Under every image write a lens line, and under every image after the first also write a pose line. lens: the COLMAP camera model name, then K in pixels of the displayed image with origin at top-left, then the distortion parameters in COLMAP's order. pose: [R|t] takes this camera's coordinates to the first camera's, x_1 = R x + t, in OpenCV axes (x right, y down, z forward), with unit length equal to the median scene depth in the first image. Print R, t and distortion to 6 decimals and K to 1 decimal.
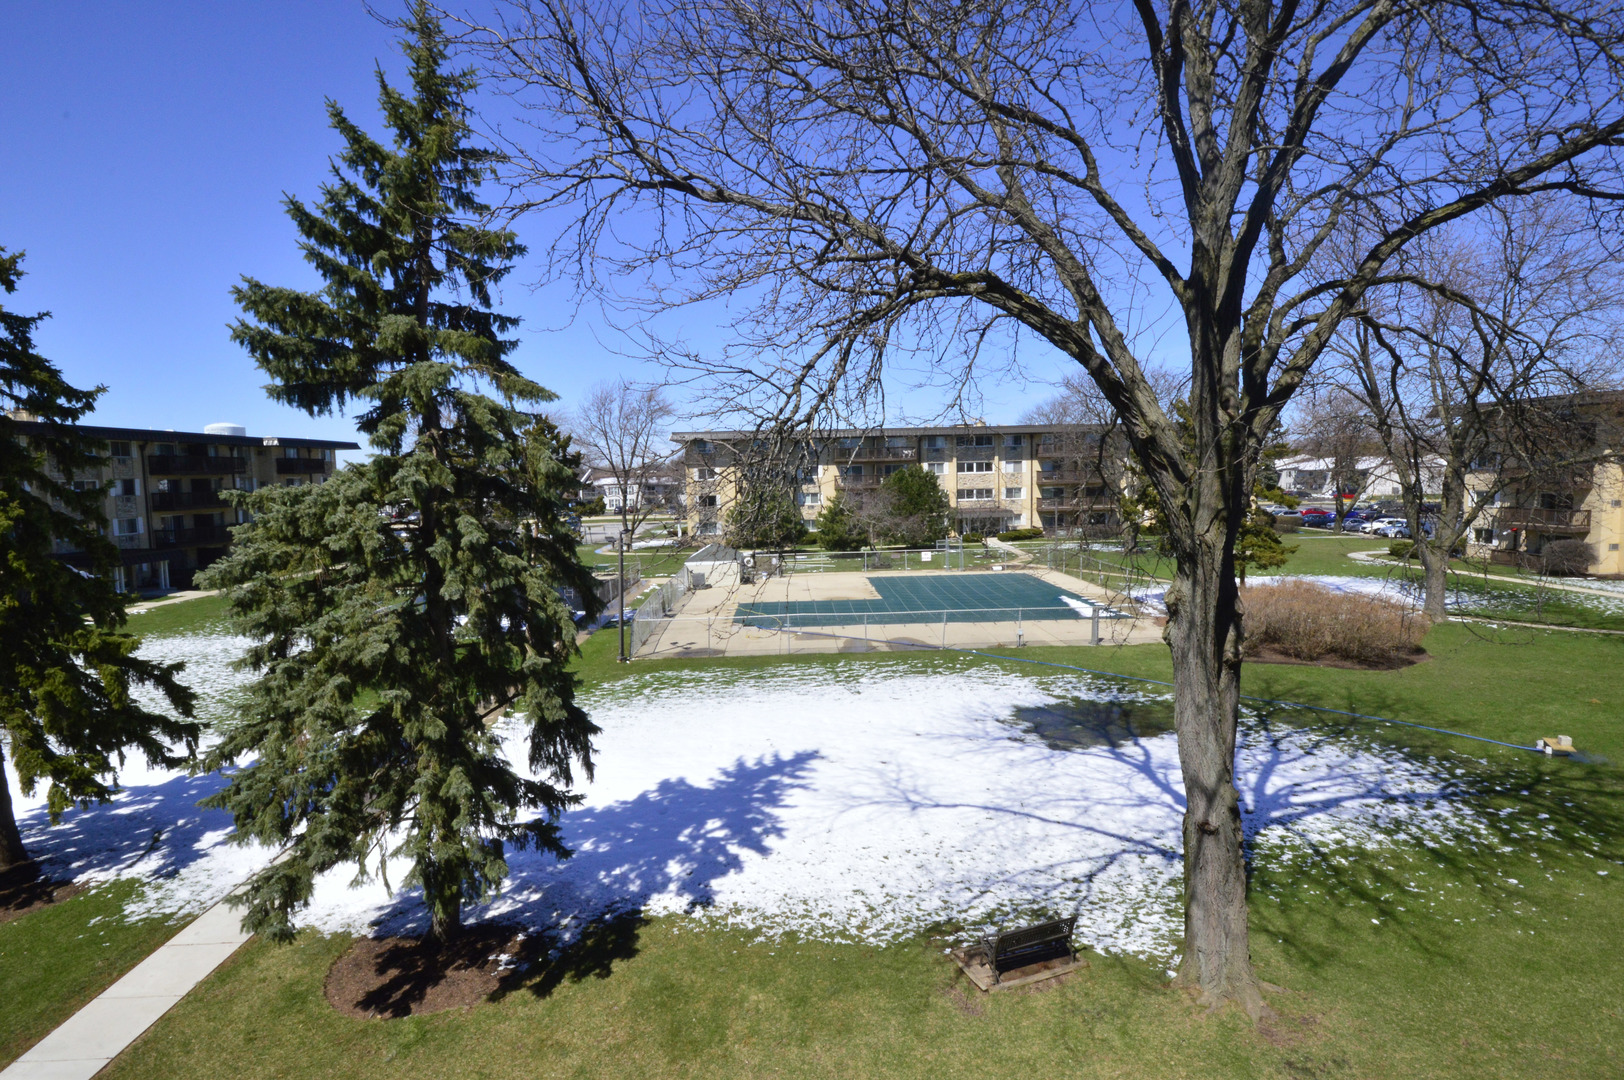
lens RADIAL K [[814.7, 0, 812.0], [0, 814.7, 540.0], [0, 0, 1]] dist [-0.000043, 0.018505]
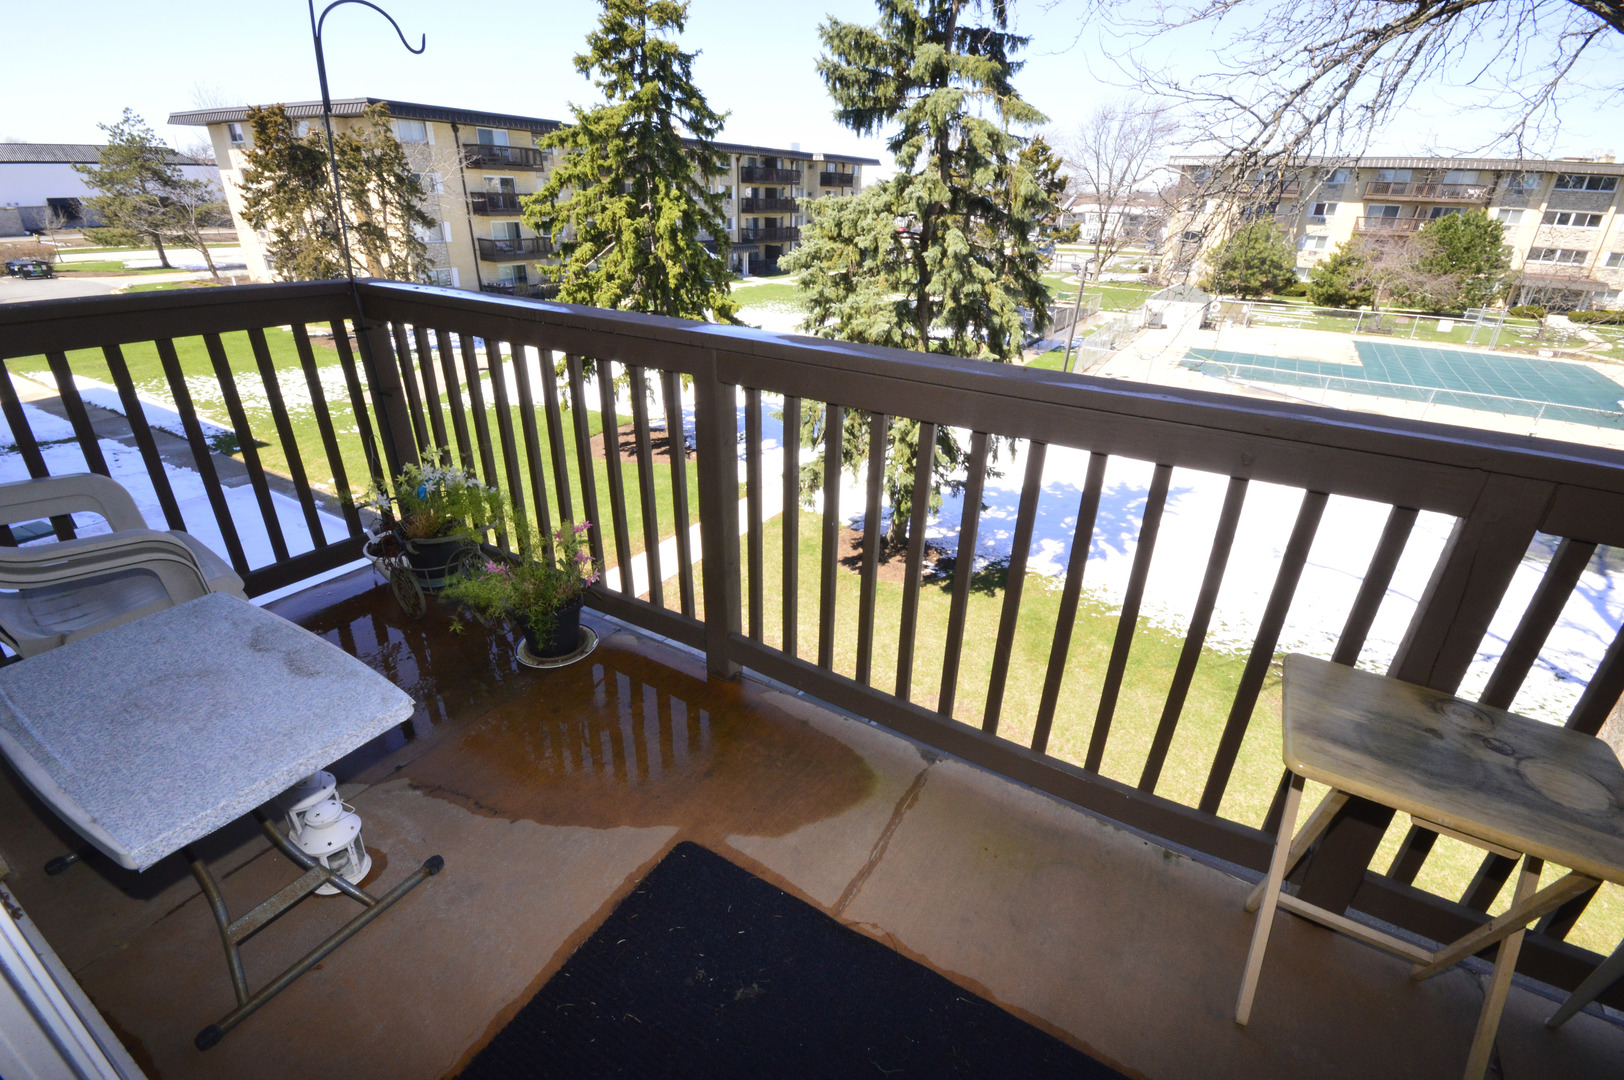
lens RADIAL K [[726.1, 0, 812.0], [0, 726.1, 540.0], [0, 0, 1]] dist [0.019112, -0.016869]
pose [[0.833742, 0.276980, -0.477657, 0.048681], [-0.092616, 0.922975, 0.373549, 0.010467], [0.544332, -0.267205, 0.795176, -0.111609]]
